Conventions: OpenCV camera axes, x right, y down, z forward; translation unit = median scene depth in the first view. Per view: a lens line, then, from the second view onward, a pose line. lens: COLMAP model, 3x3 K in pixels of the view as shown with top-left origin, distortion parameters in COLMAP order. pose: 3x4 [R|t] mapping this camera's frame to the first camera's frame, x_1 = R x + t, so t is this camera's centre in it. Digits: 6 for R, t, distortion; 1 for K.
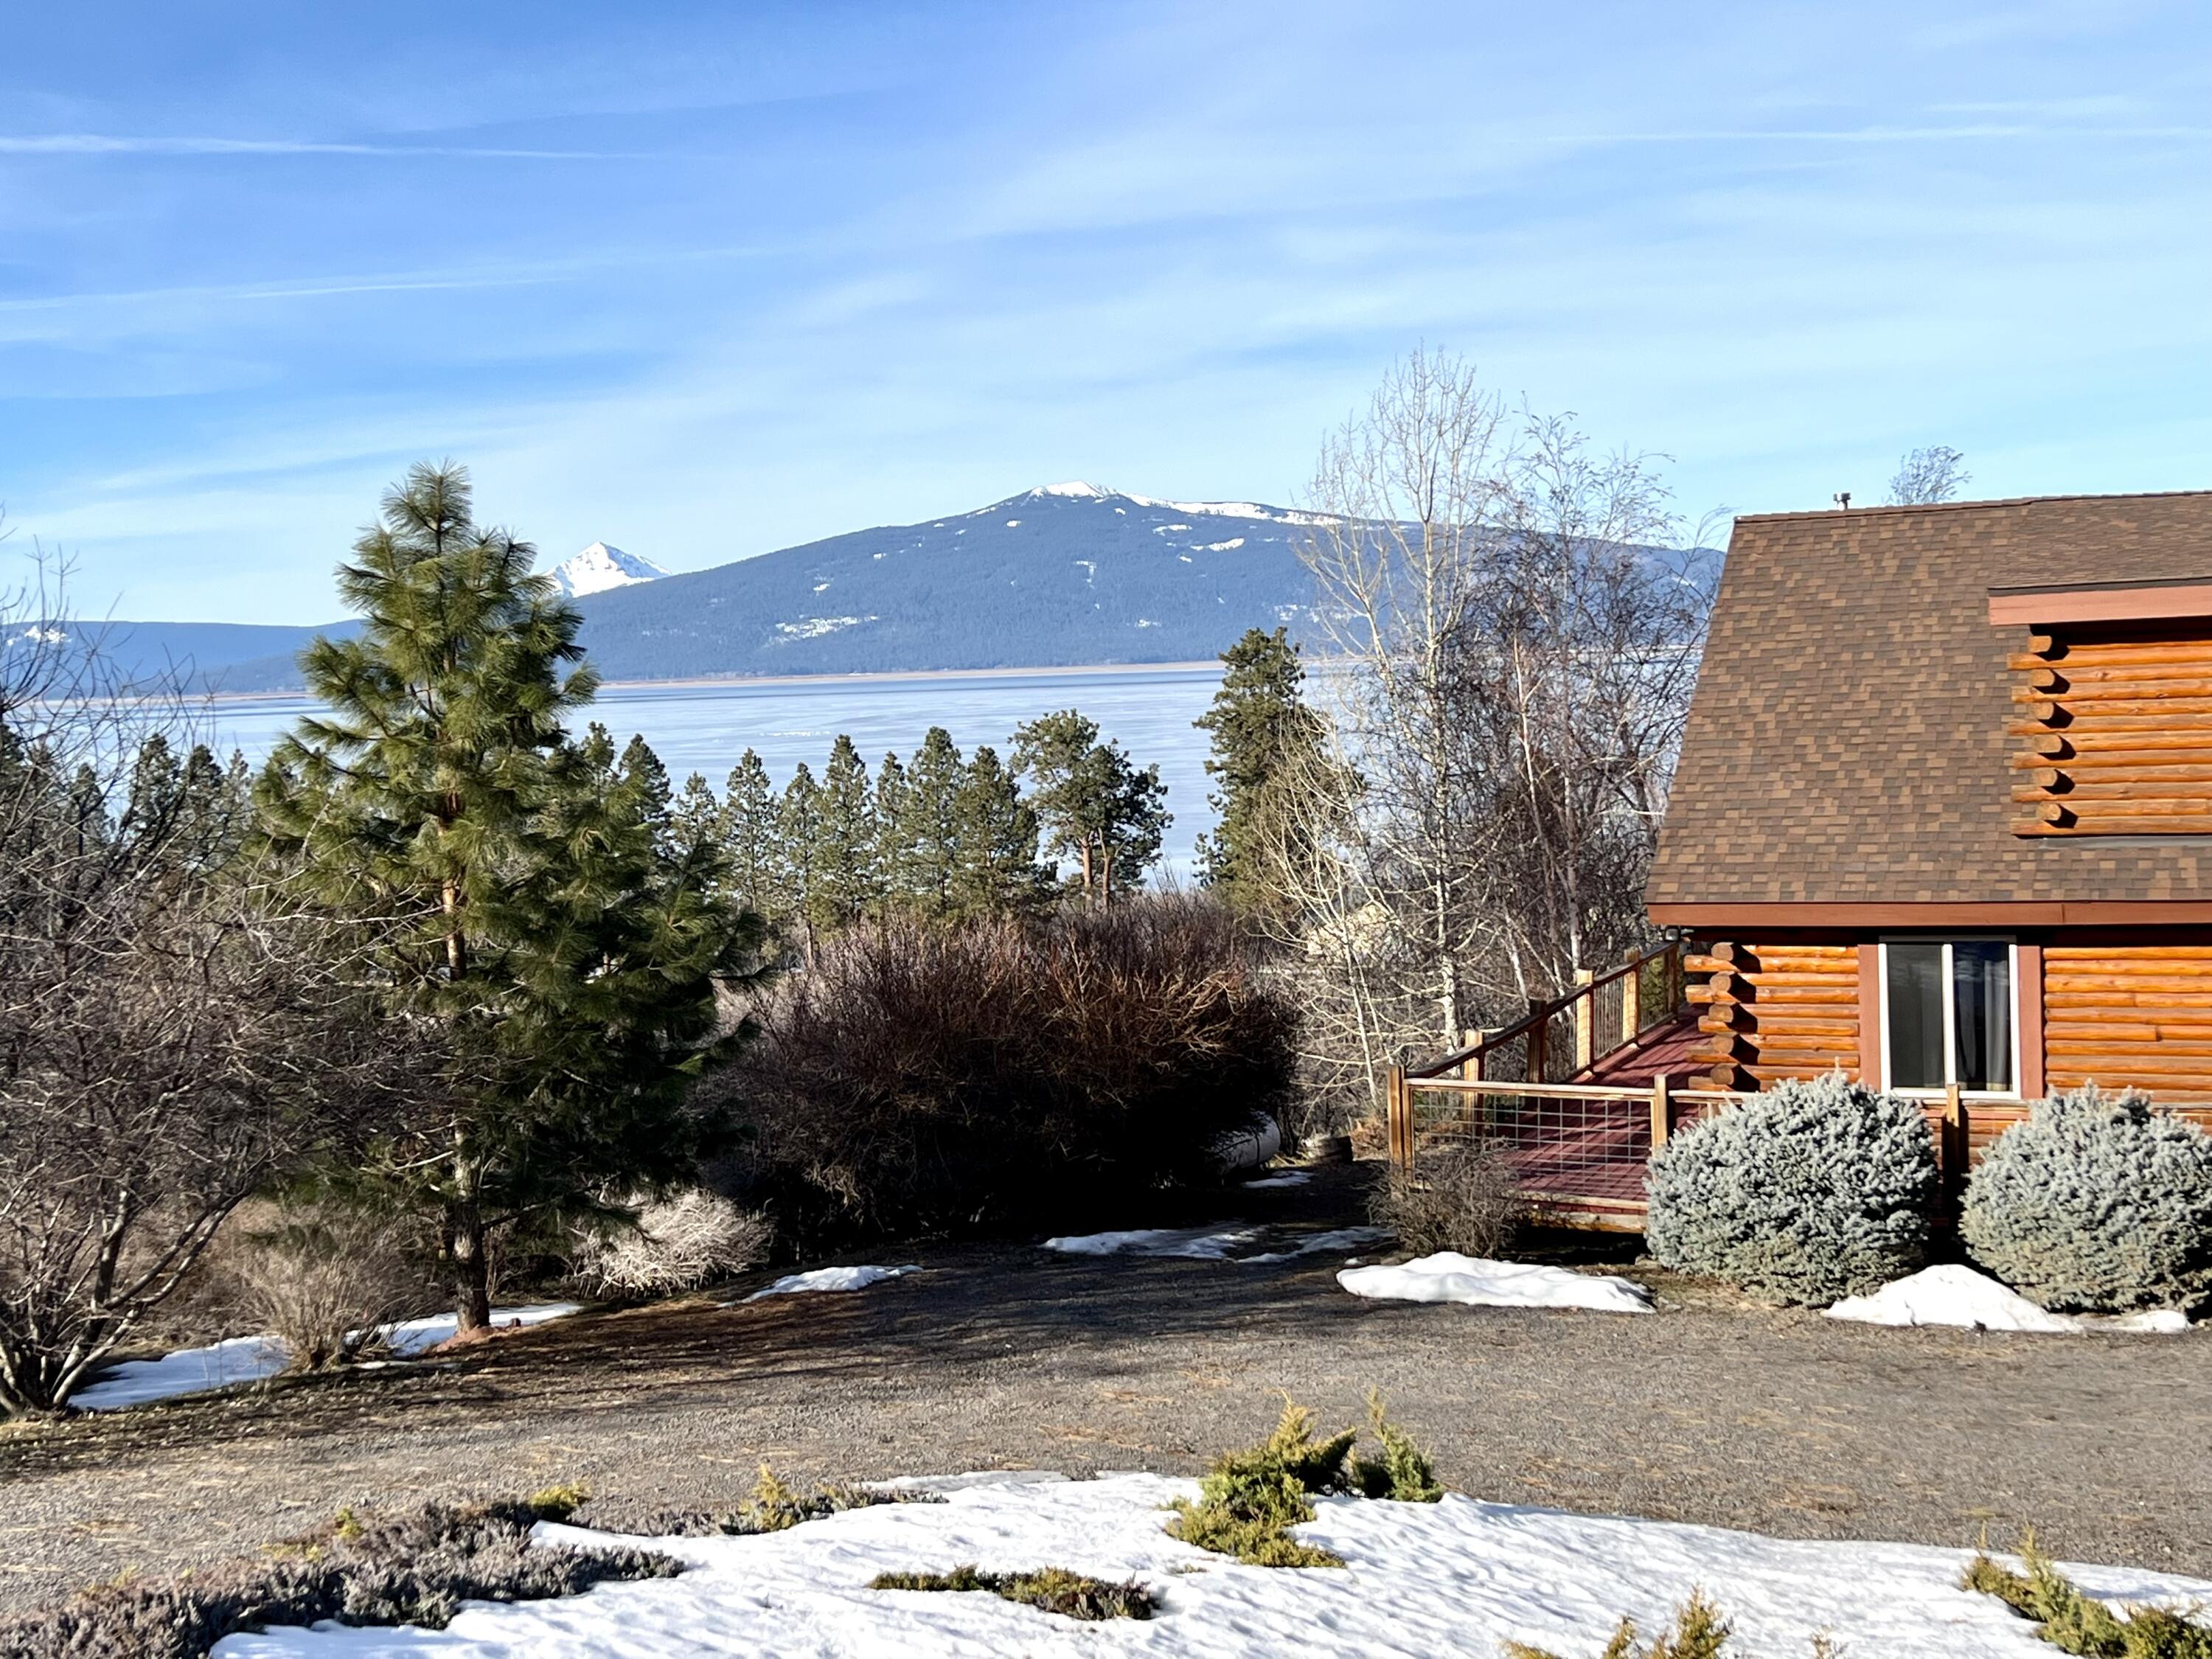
lens RADIAL K [[2794.8, 0, 1106.8], [0, 2794.8, 827.0], [0, 0, 1]] dist [0.003536, 0.000000]
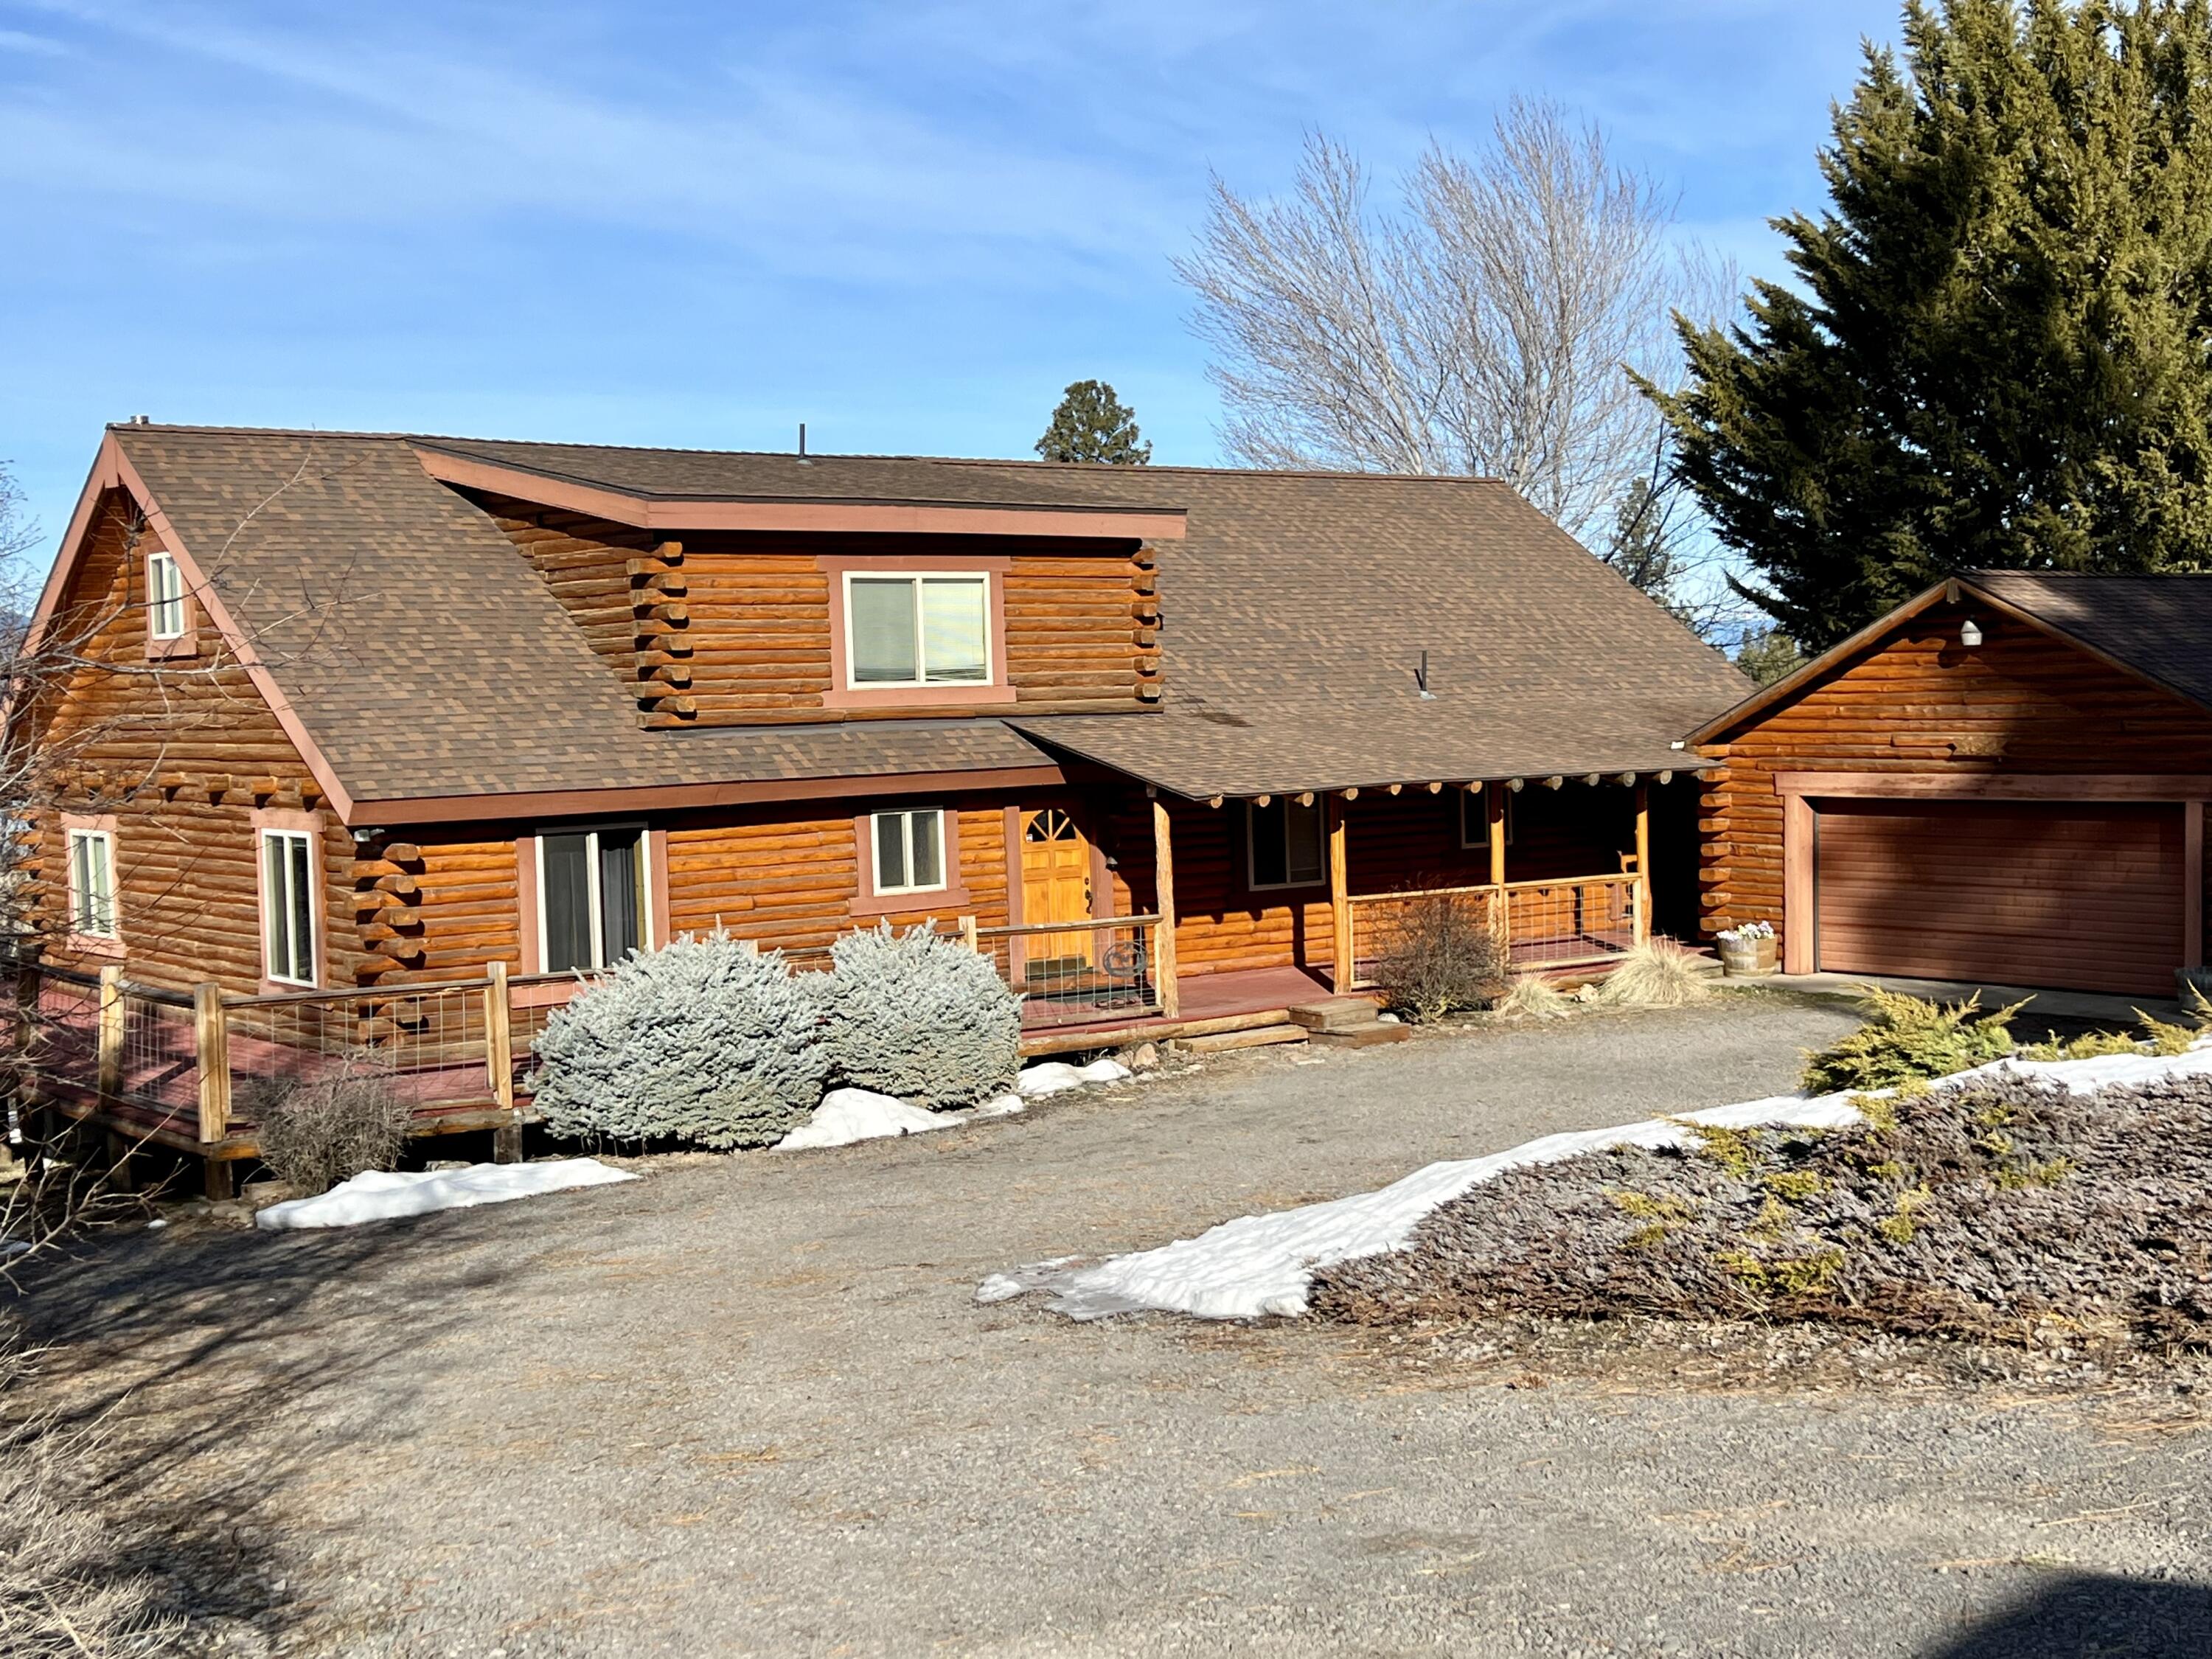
lens RADIAL K [[2742.0, 0, 1107.9], [0, 2742.0, 833.3], [0, 0, 1]] dist [0.011901, 0.000000]
pose [[0.429334, -0.013396, 0.903046, -0.547055], [0.063210, 0.997884, -0.015249, 0.070047], [-0.900931, 0.063628, 0.429273, 0.386195]]
